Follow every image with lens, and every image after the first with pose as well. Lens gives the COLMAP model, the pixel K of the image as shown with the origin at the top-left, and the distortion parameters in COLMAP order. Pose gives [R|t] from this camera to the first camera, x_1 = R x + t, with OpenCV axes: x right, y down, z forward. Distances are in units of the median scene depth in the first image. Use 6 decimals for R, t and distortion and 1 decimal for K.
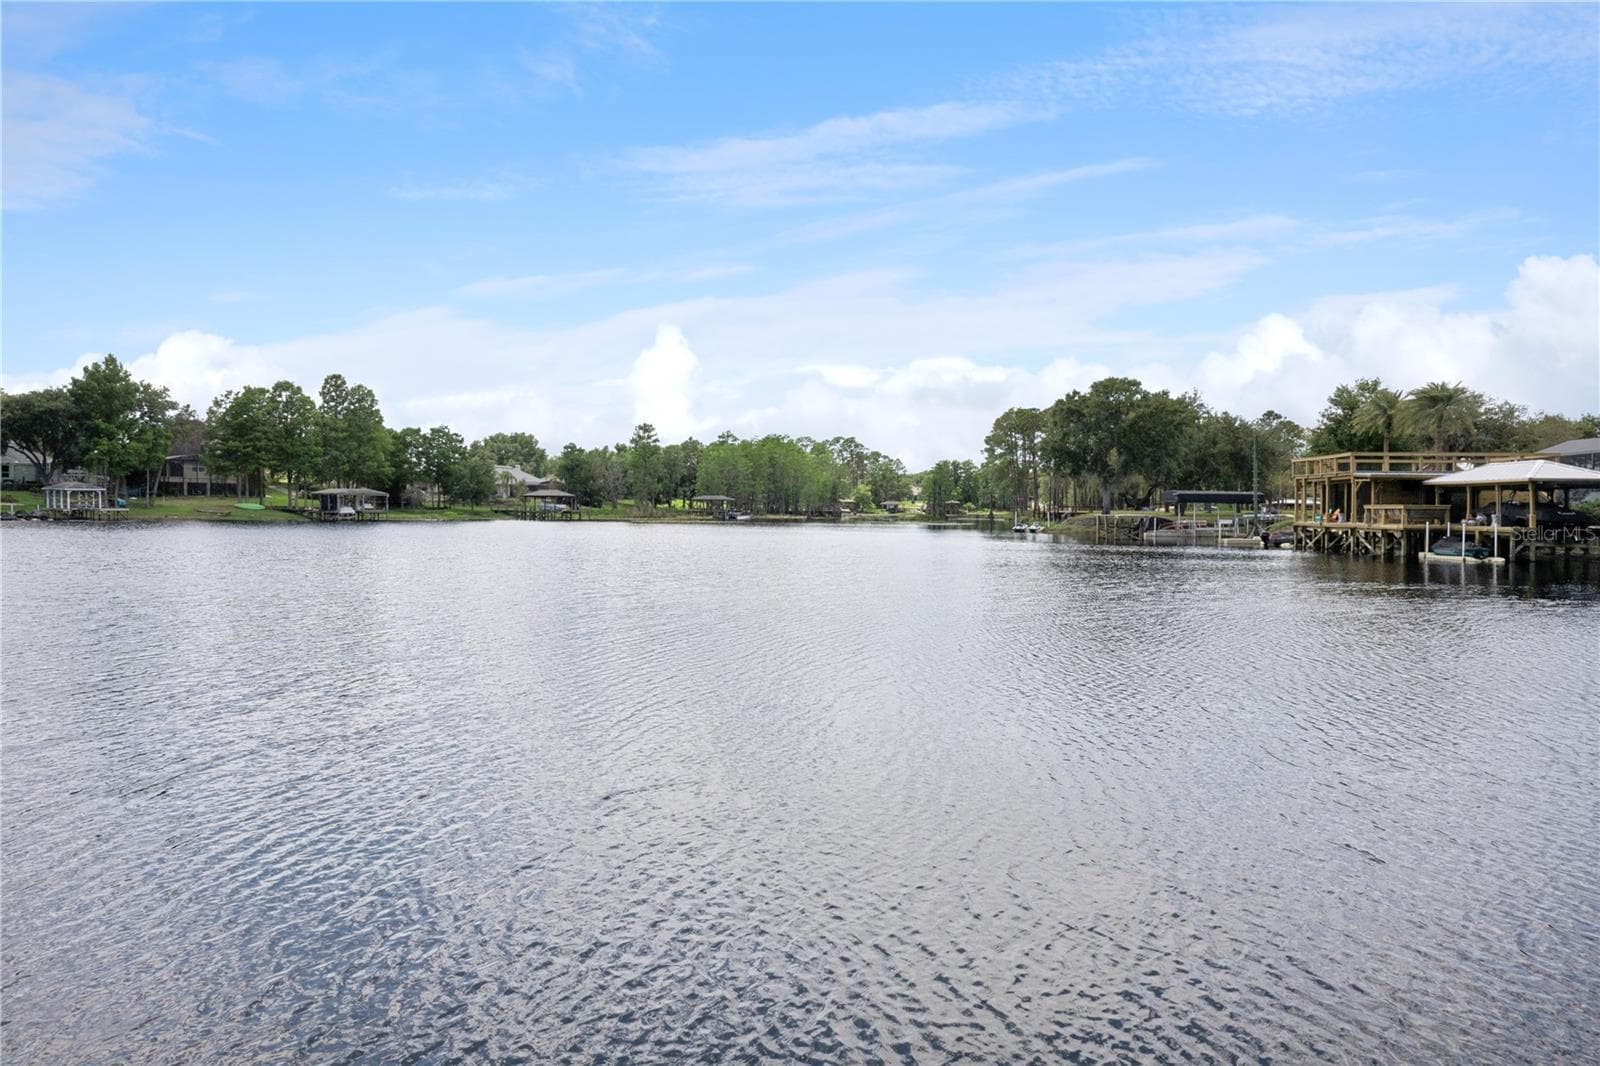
lens RADIAL K [[947.8, 0, 800.0], [0, 947.8, 533.0], [0, 0, 1]] dist [0.026158, 0.001141]
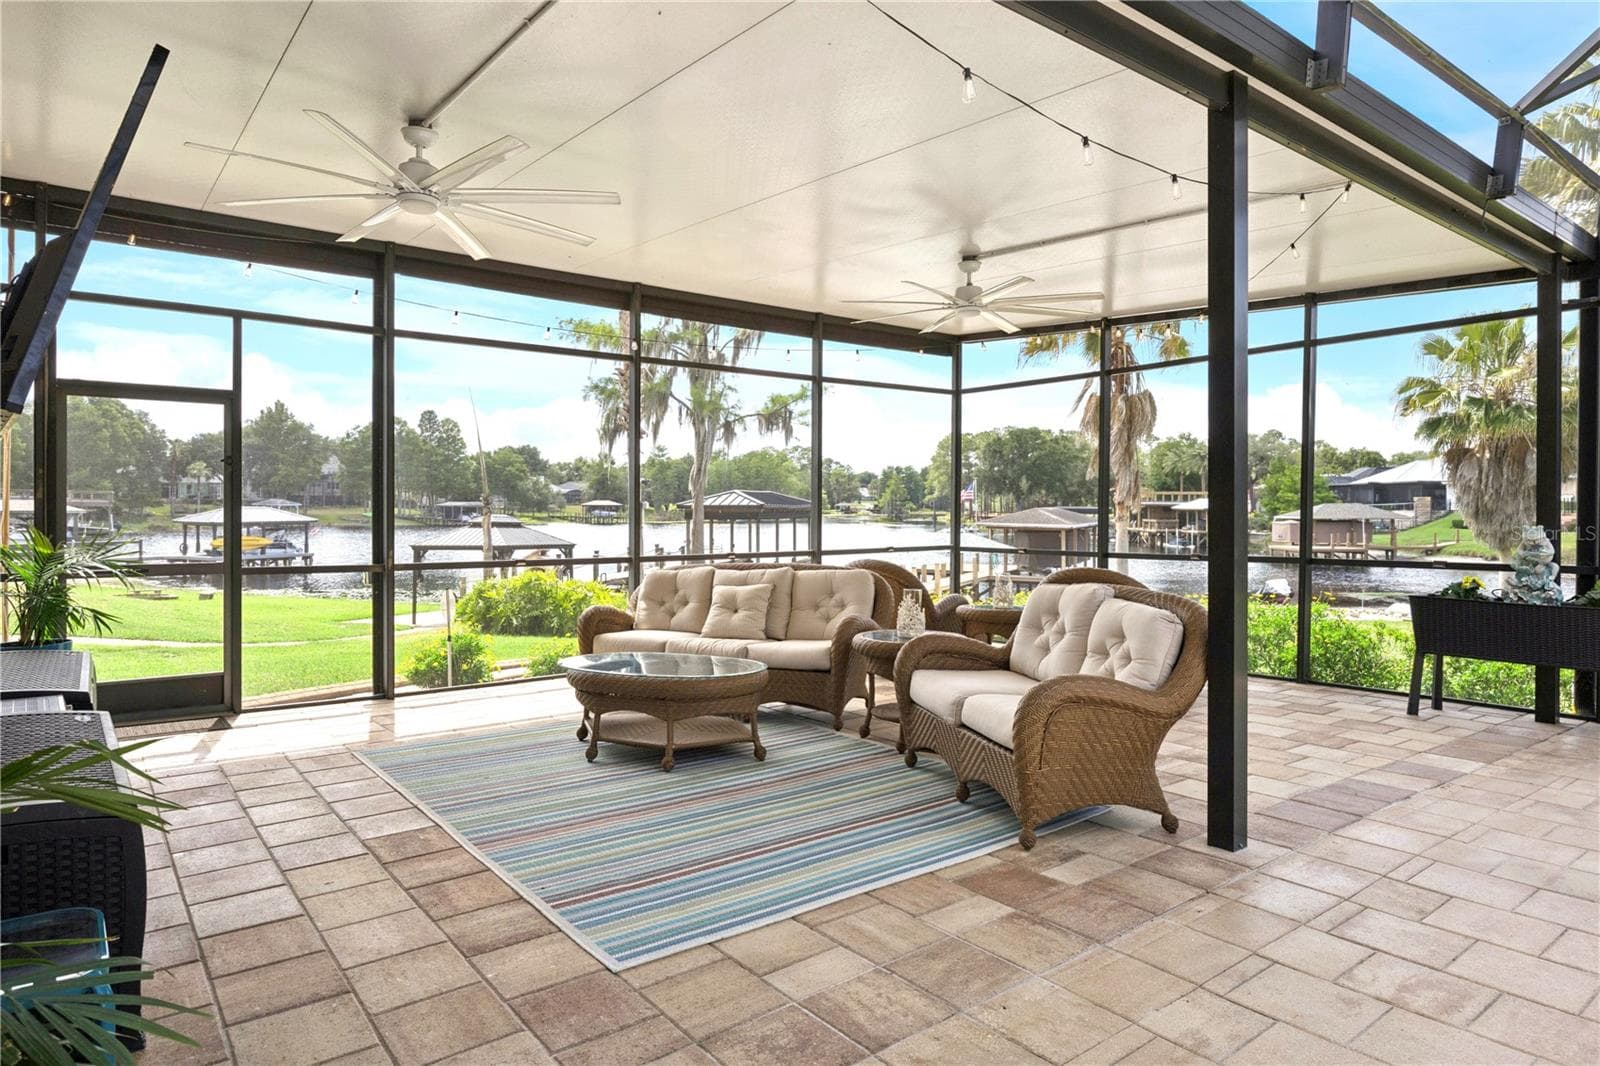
lens RADIAL K [[947.8, 0, 800.0], [0, 947.8, 533.0], [0, 0, 1]] dist [0.026158, 0.001141]
pose [[0.997496, -0.006436, 0.070424, -0.099122], [0.006143, 0.999972, 0.004366, -0.005709], [-0.070451, -0.003922, 0.997508, -0.359673]]
